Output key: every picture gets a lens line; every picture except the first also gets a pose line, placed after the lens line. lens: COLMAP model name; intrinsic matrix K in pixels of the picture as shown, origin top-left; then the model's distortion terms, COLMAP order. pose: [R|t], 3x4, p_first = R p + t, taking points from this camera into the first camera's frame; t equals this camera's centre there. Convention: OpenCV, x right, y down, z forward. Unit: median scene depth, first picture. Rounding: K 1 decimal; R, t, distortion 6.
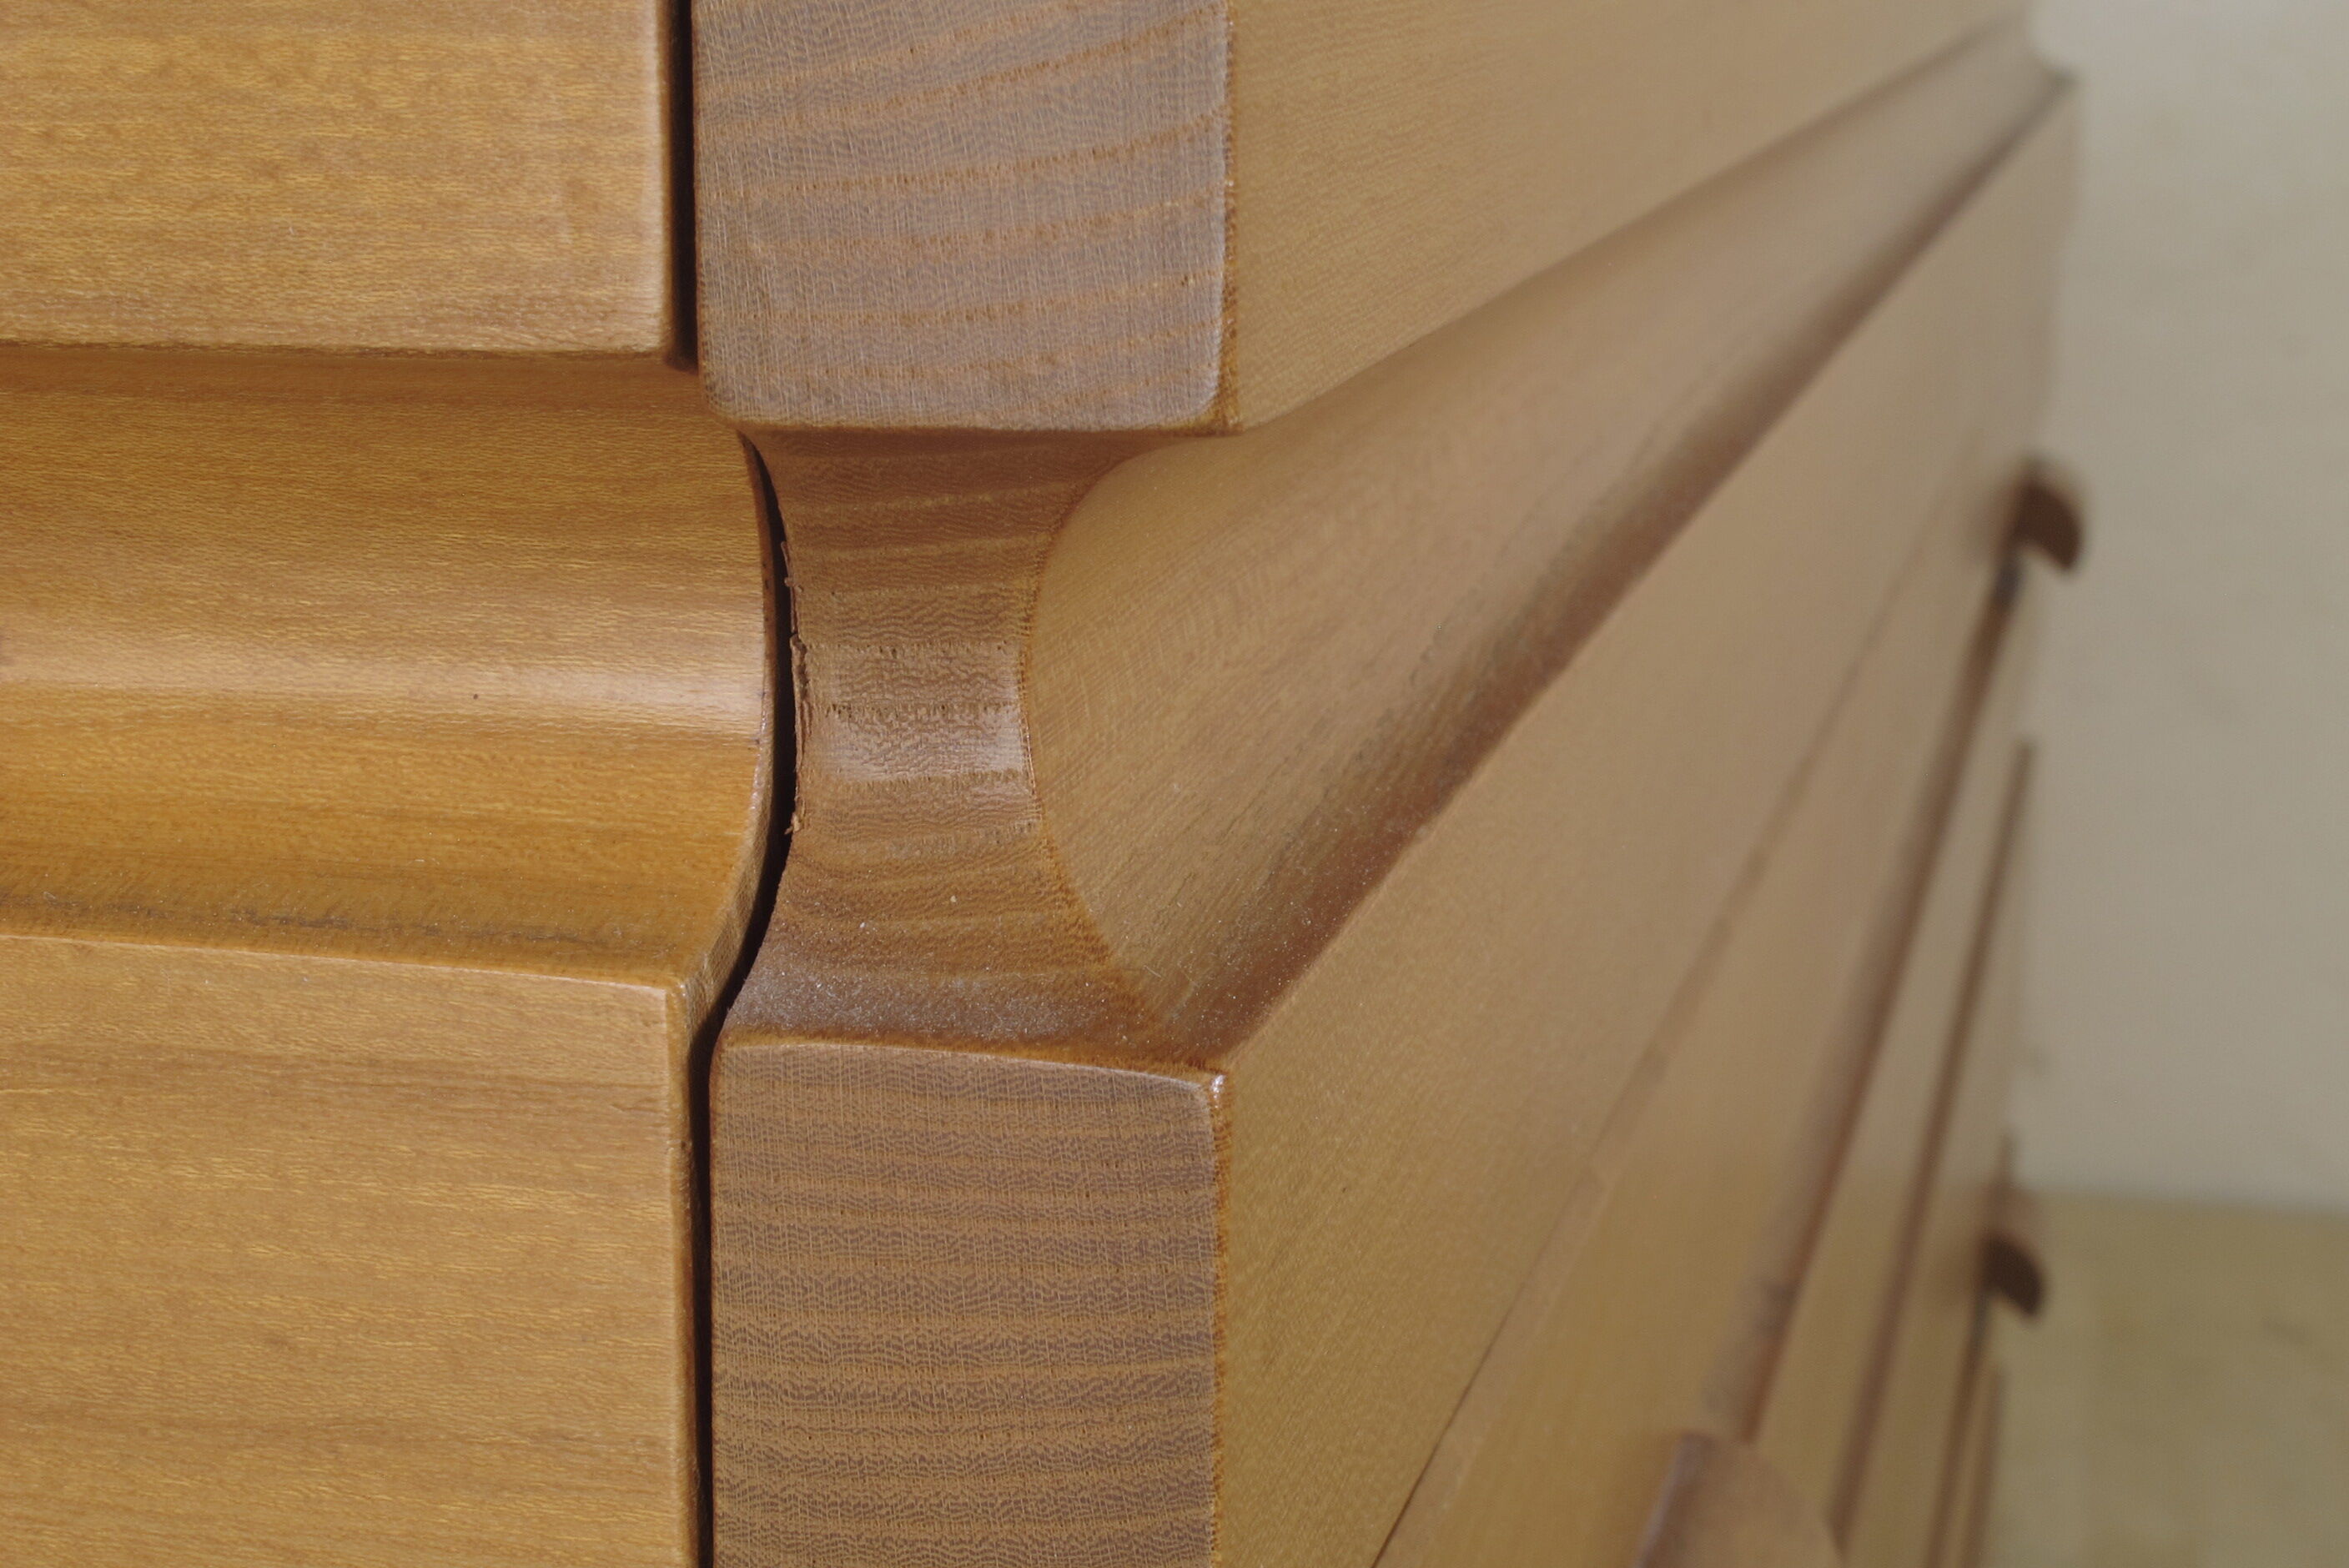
lens RADIAL K [[4476.0, 0, 1176.0], [0, 4476.0, 782.5], [0, 0, 1]] dist [-0.079730, 0.000000]
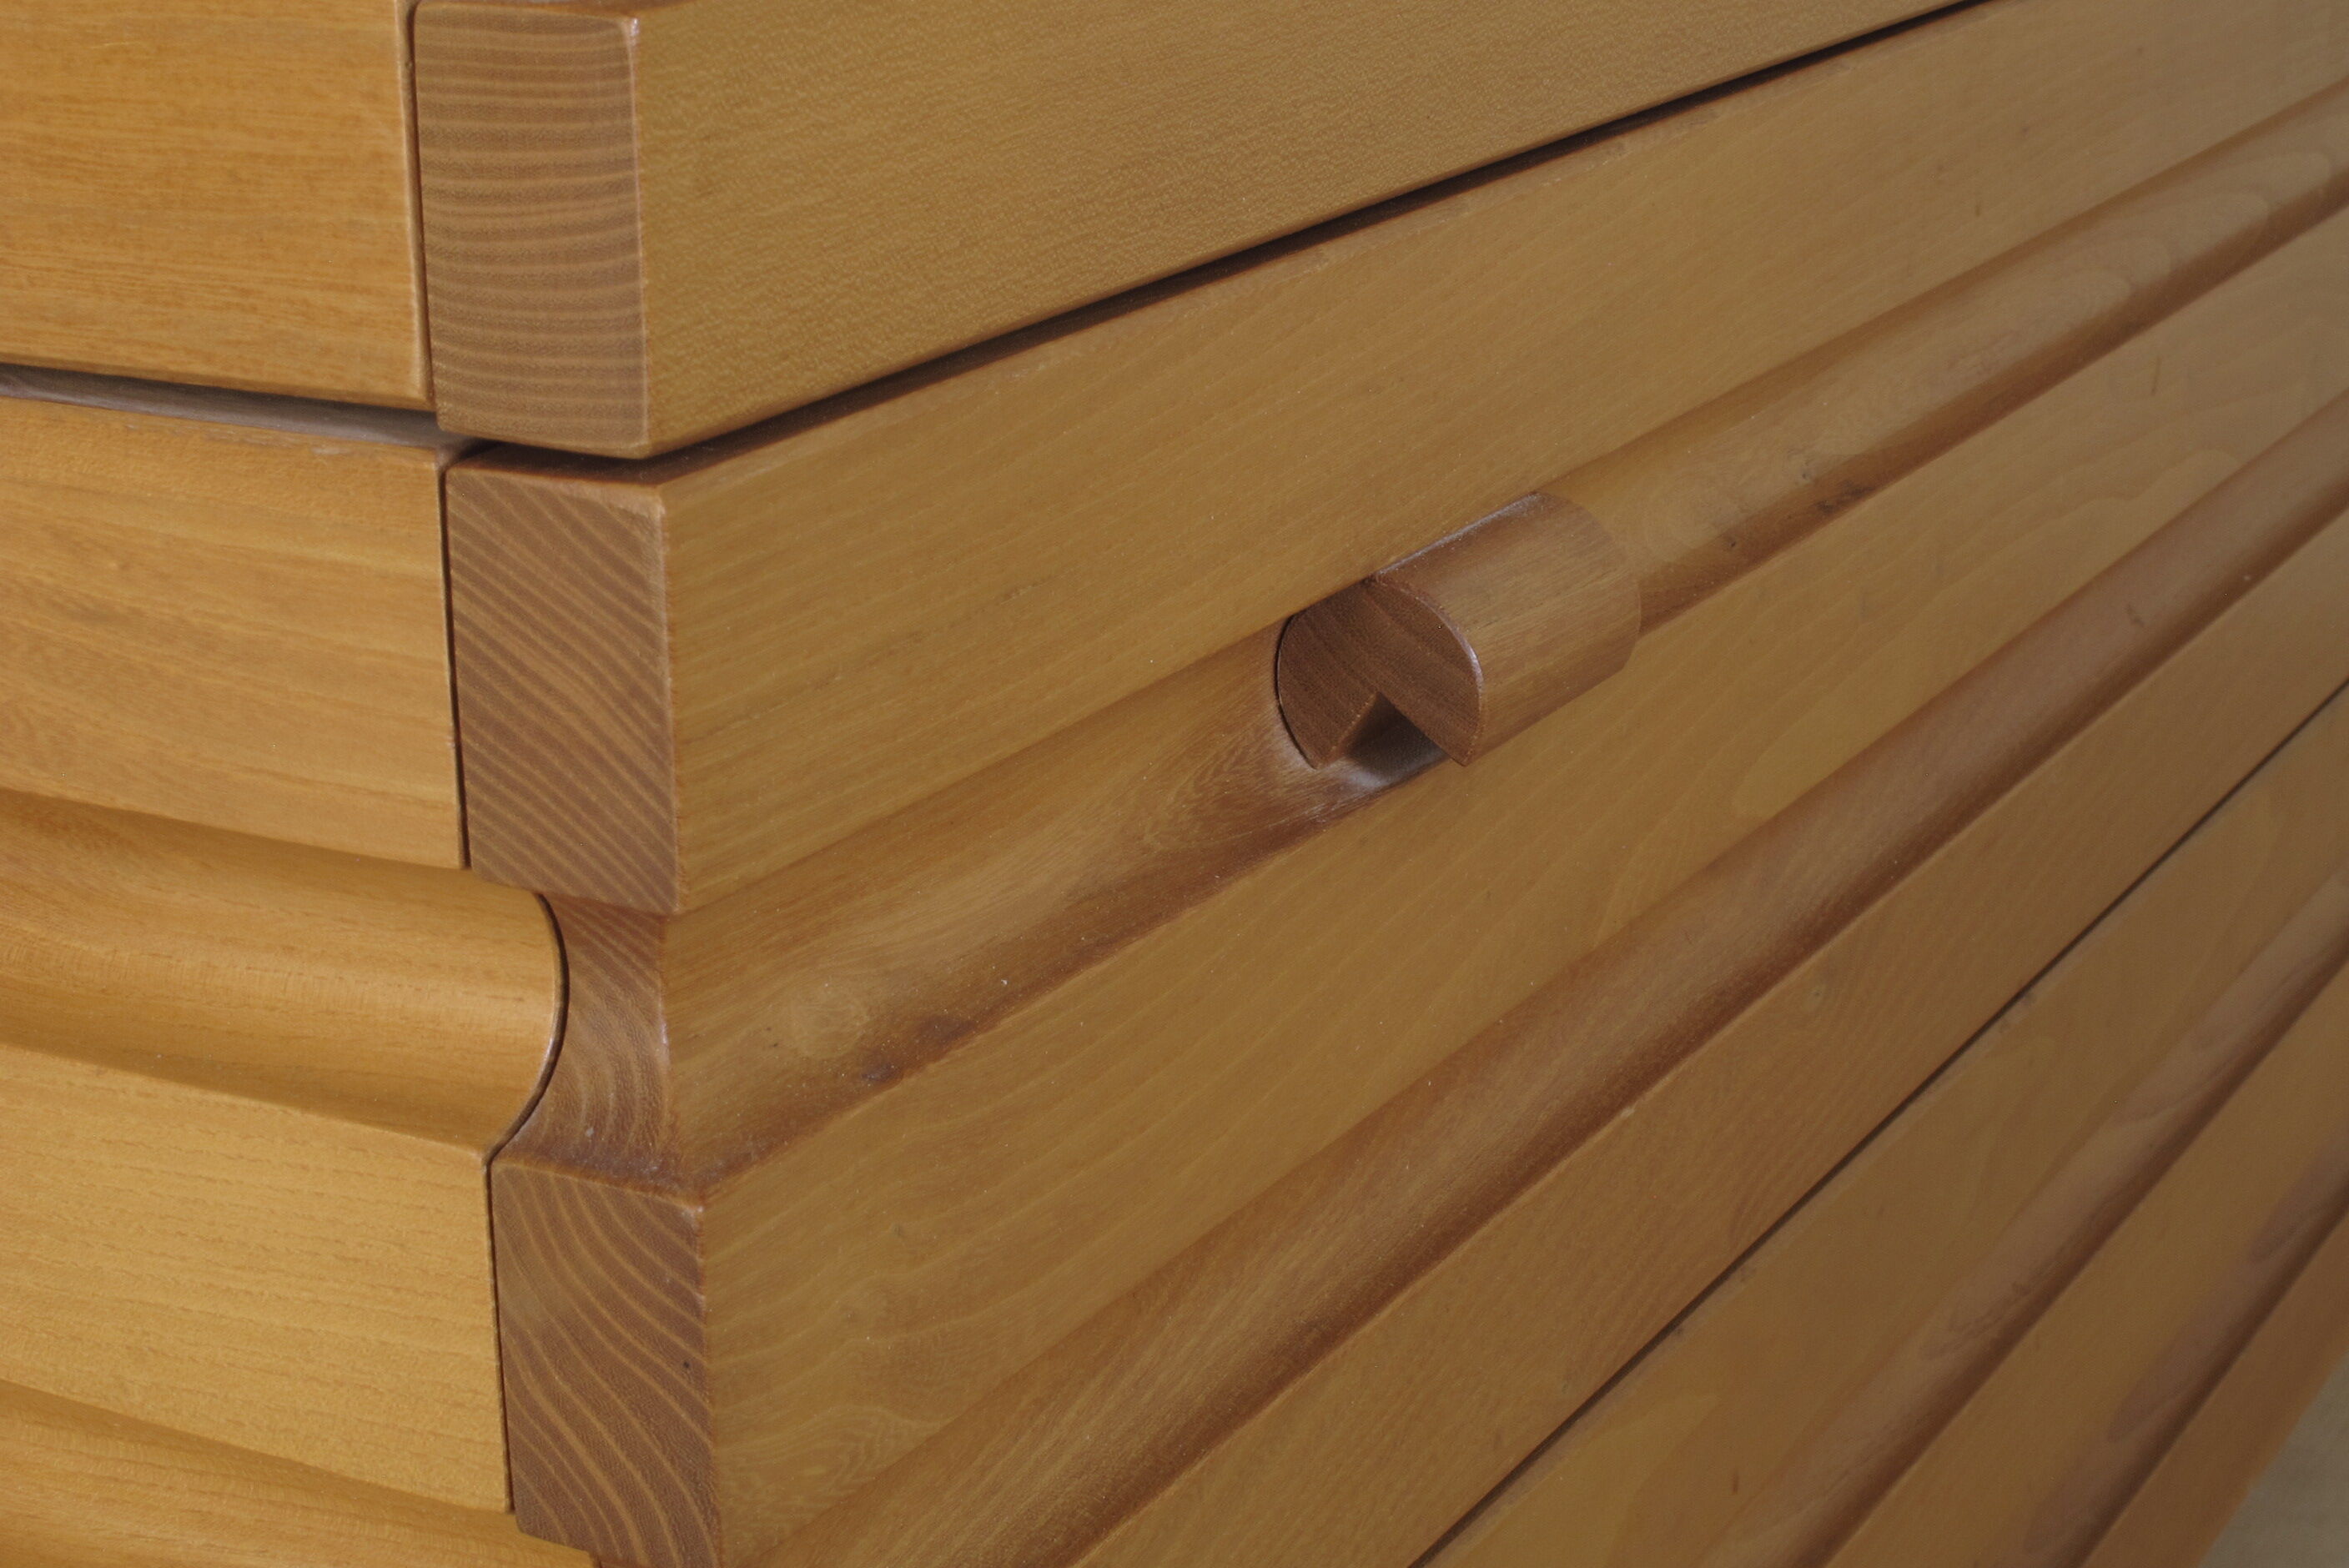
lens RADIAL K [[4476.0, 0, 1163.9], [0, 4476.0, 794.3], [0, 0, 1]] dist [-0.079730, 0.000000]
pose [[0.962879, 0.059741, -0.263240, 0.728610], [-0.034430, 0.994418, 0.099741, 0.192304], [0.267729, -0.086976, 0.959560, -0.777870]]
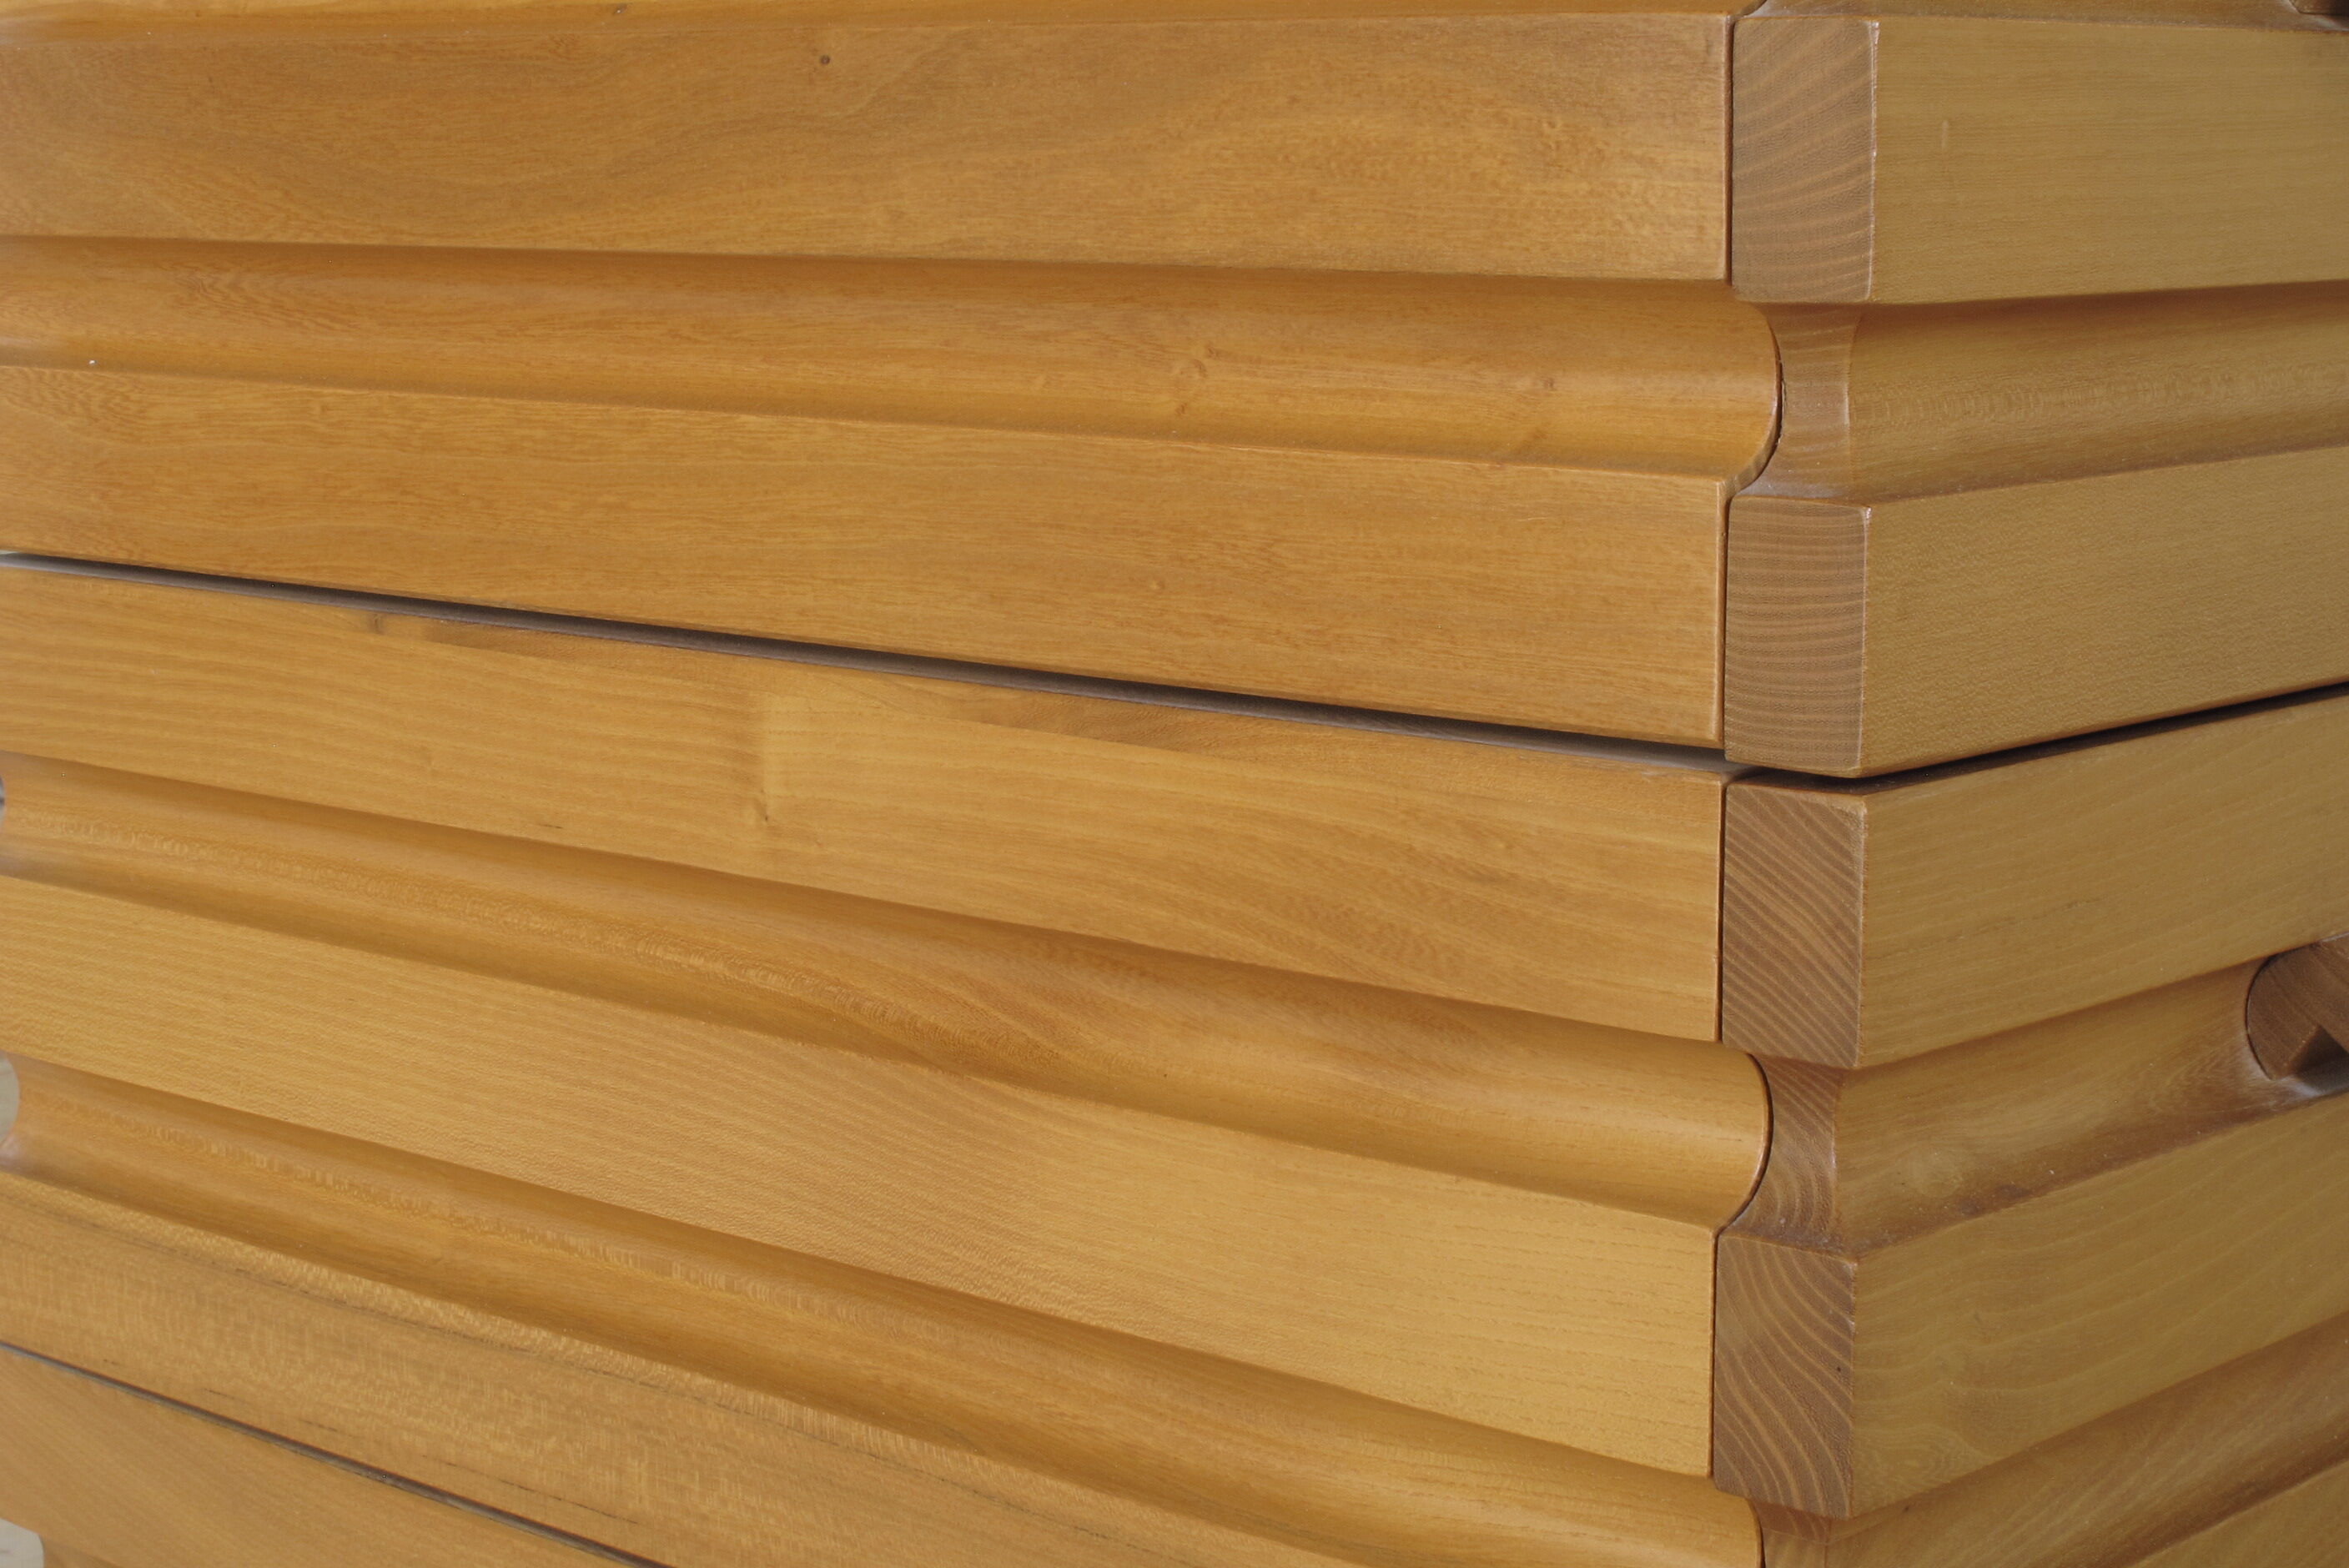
lens RADIAL K [[4476.0, 0, 1171.5], [0, 4476.0, 769.6], [0, 0, 1]] dist [-0.079730, 0.000000]
pose [[0.880356, 0.062493, -0.470178, 1.042425], [-0.091517, 0.995036, -0.039102, 0.407031], [0.465400, 0.077453, 0.881705, -1.947528]]
